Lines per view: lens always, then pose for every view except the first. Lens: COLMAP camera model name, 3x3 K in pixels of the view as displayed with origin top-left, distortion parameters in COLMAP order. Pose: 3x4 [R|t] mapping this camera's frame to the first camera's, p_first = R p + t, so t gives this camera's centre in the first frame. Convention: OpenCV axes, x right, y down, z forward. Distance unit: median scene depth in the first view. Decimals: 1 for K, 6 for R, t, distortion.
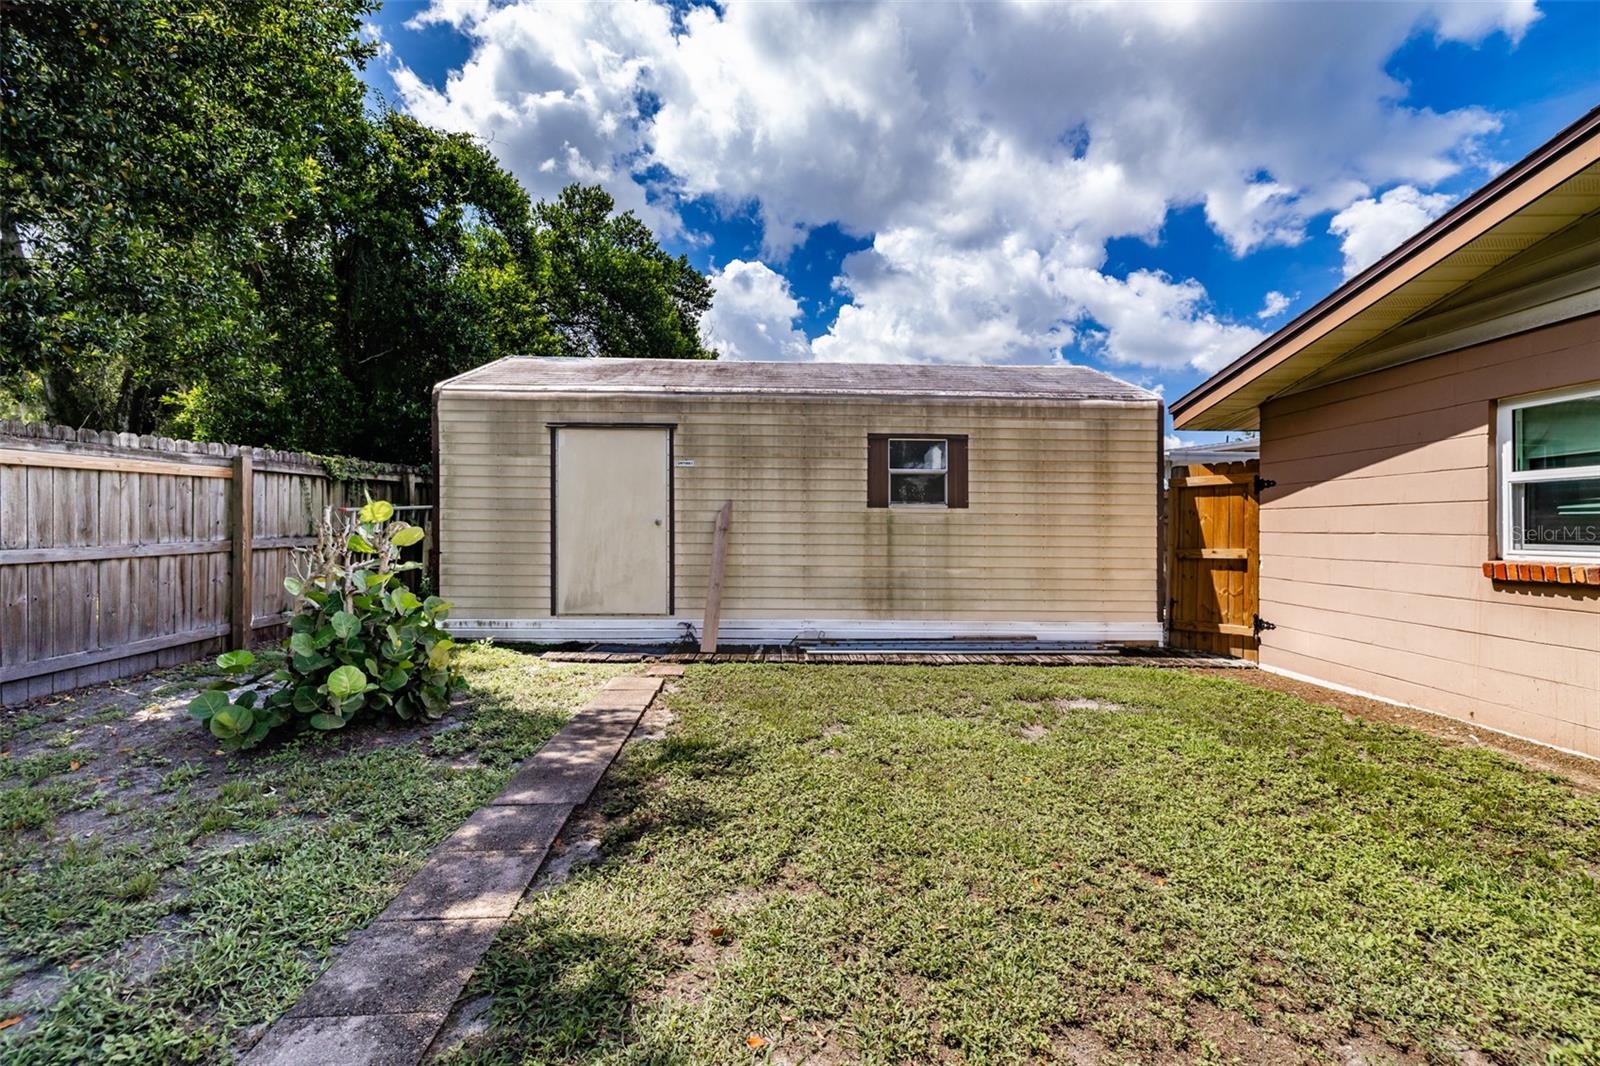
lens RADIAL K [[680.2, 0, 803.4], [0, 680.2, 525.6], [0, 0, 1]] dist [-0.000271, 0.000014]
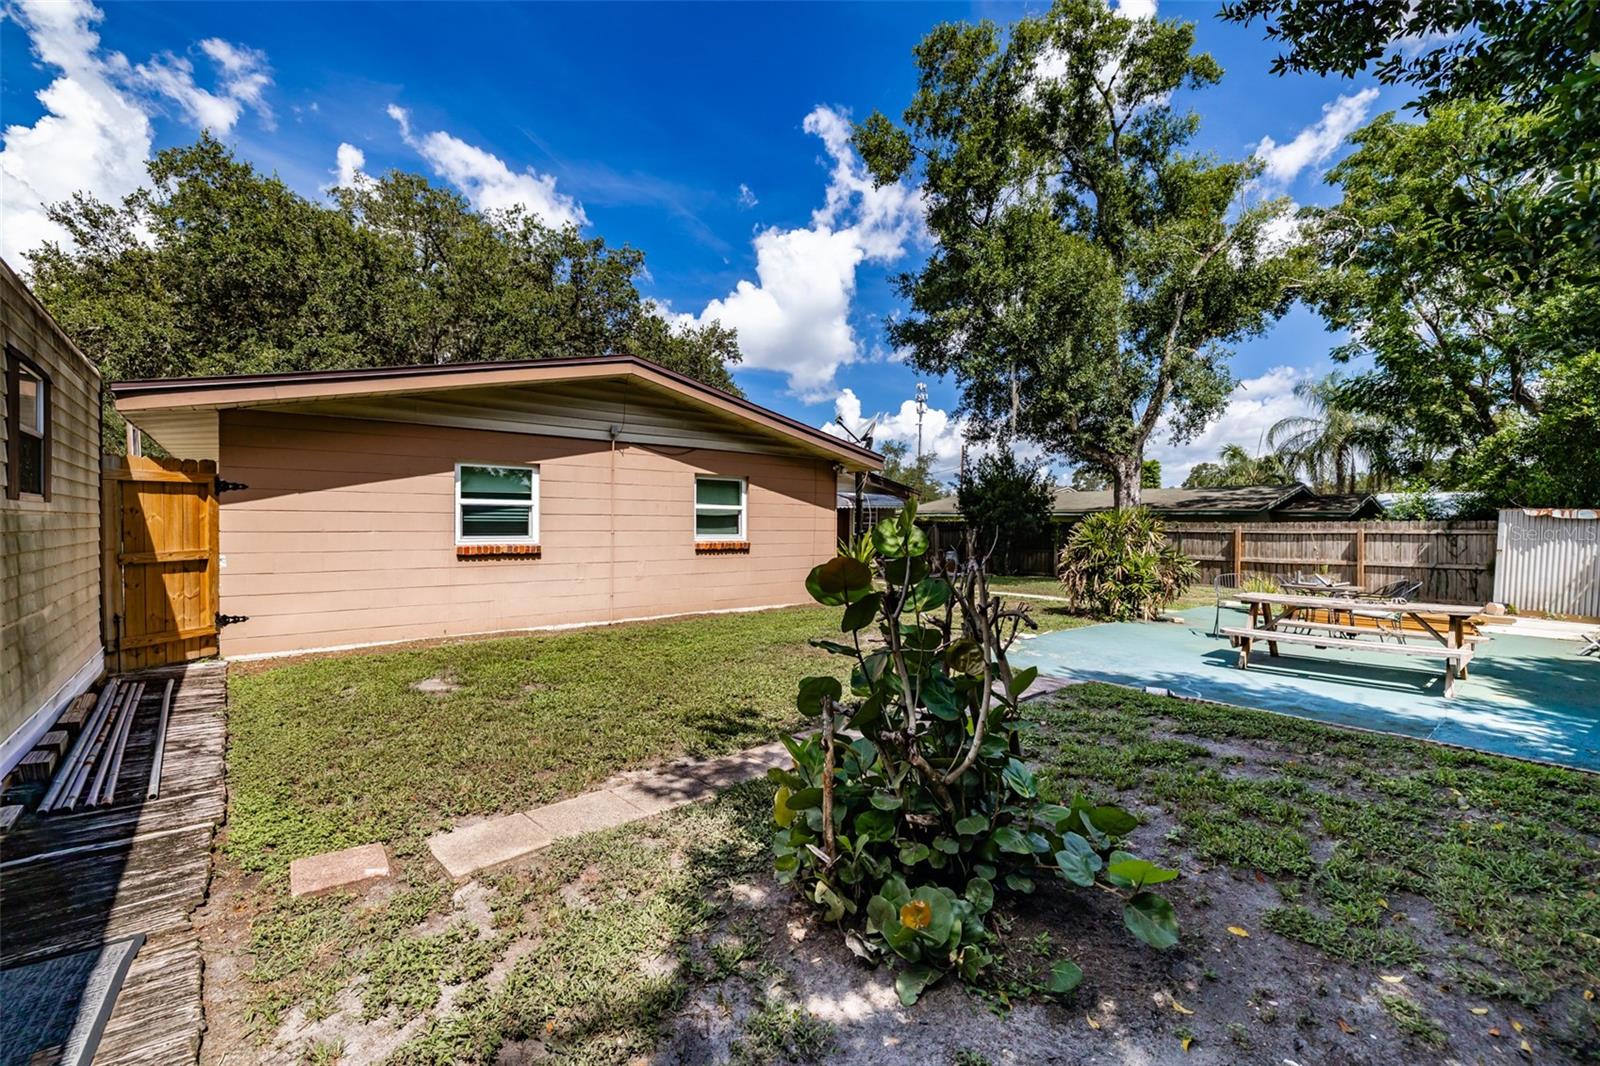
lens RADIAL K [[680.2, 0, 801.1], [0, 680.2, 528.4], [0, 0, 1]] dist [-0.000271, 0.000014]
pose [[-0.635984, -0.014986, 0.771557, -0.702315], [-0.011787, 0.999883, 0.009705, -0.016451], [-0.771612, -0.002922, -0.636086, 0.995054]]
